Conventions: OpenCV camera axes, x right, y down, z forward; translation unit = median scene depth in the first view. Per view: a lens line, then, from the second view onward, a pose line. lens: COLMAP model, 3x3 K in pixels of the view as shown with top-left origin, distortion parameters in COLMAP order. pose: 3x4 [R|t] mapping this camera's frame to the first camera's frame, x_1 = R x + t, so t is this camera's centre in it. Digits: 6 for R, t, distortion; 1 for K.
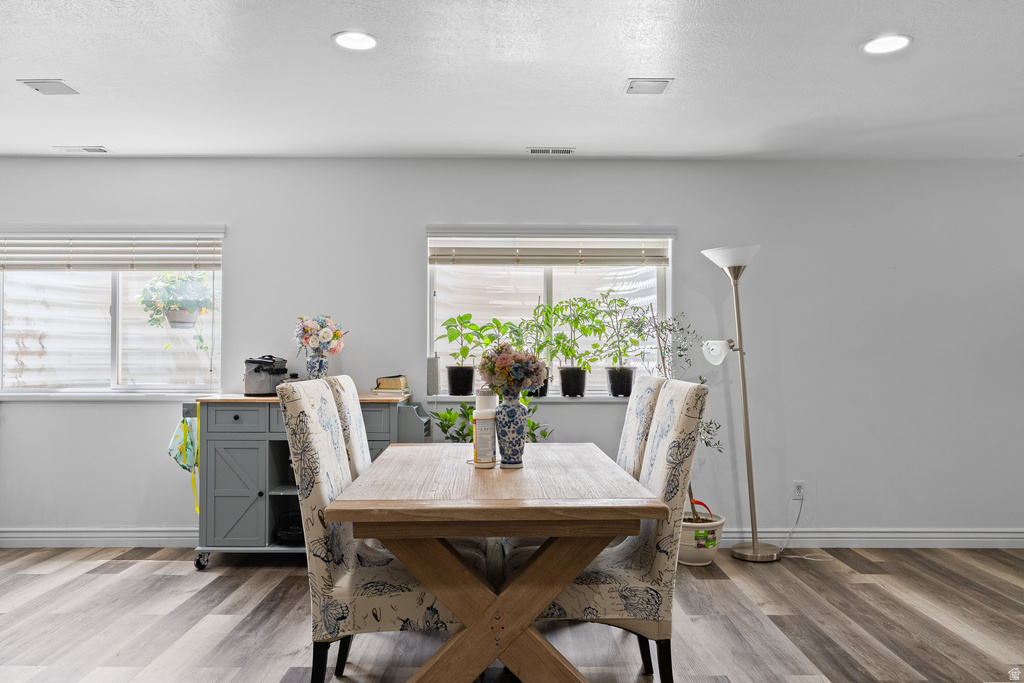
lens RADIAL K [[840.6, 0, 509.7], [0, 840.6, 335.0], [0, 0, 1]] dist [-0.039145, 0.013692]
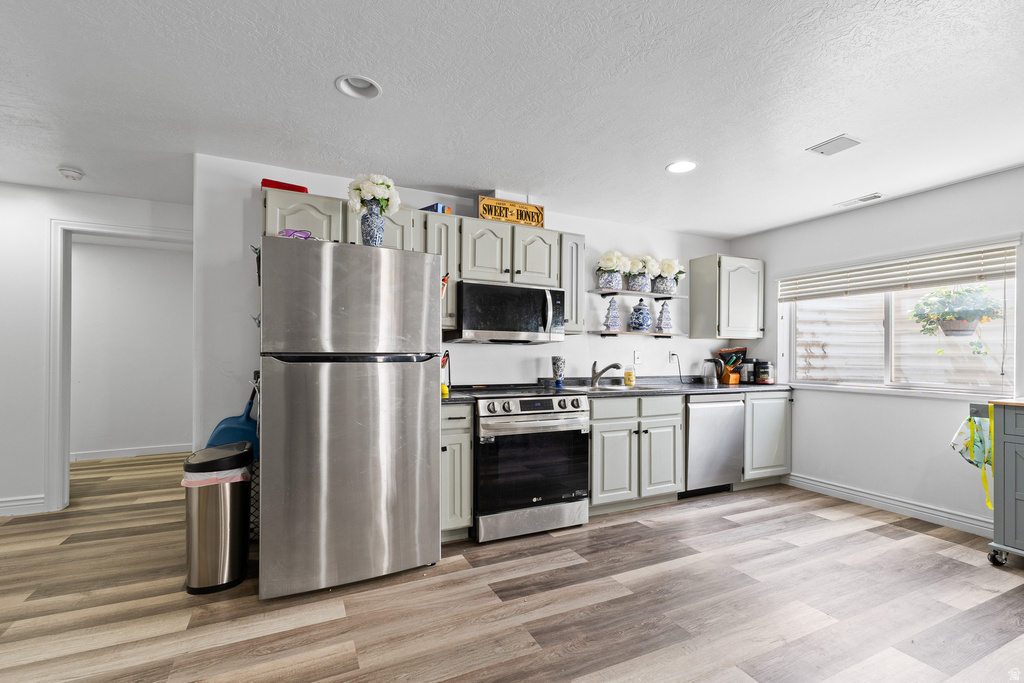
lens RADIAL K [[438.0, 0, 511.6], [0, 438.0, 354.5], [0, 0, 1]] dist [0.004708, 0.000342]
pose [[0.435635, 0.000310, -0.900124, -0.125279], [0.015589, 0.999847, 0.007889, 0.003896], [0.899989, -0.017469, 0.435563, 0.199003]]
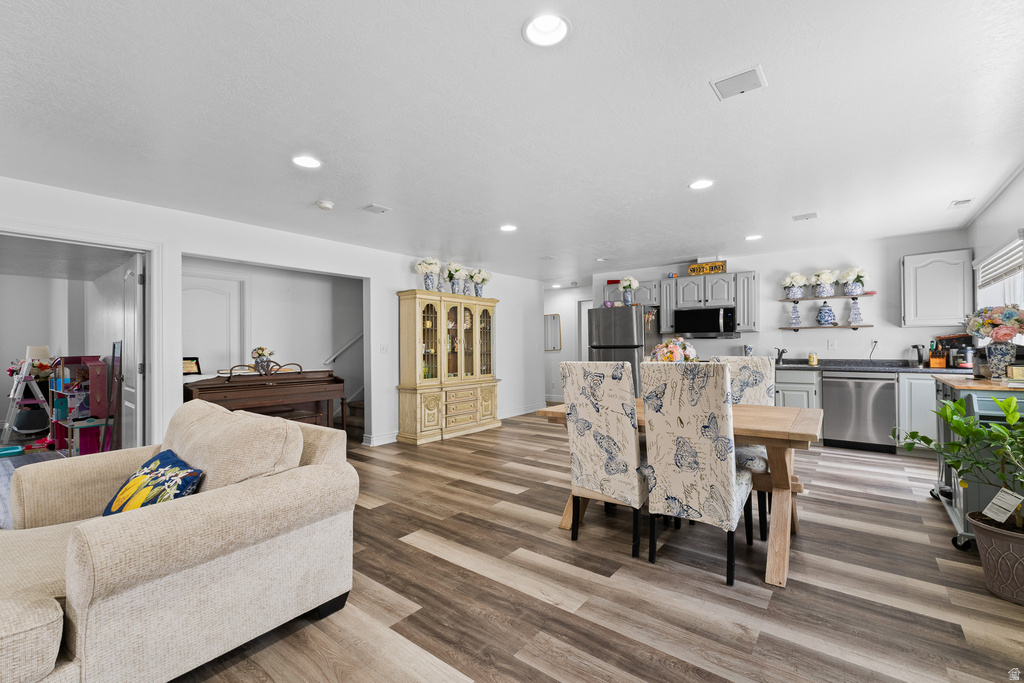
lens RADIAL K [[438.0, 0, 510.1], [0, 438.0, 344.0], [0, 0, 1]] dist [0.004708, 0.000342]
pose [[-0.648147, 0.004332, -0.761503, 0.595301], [0.030359, 0.999336, -0.020155, 0.016085], [0.760910, -0.036182, -0.647848, 0.874921]]
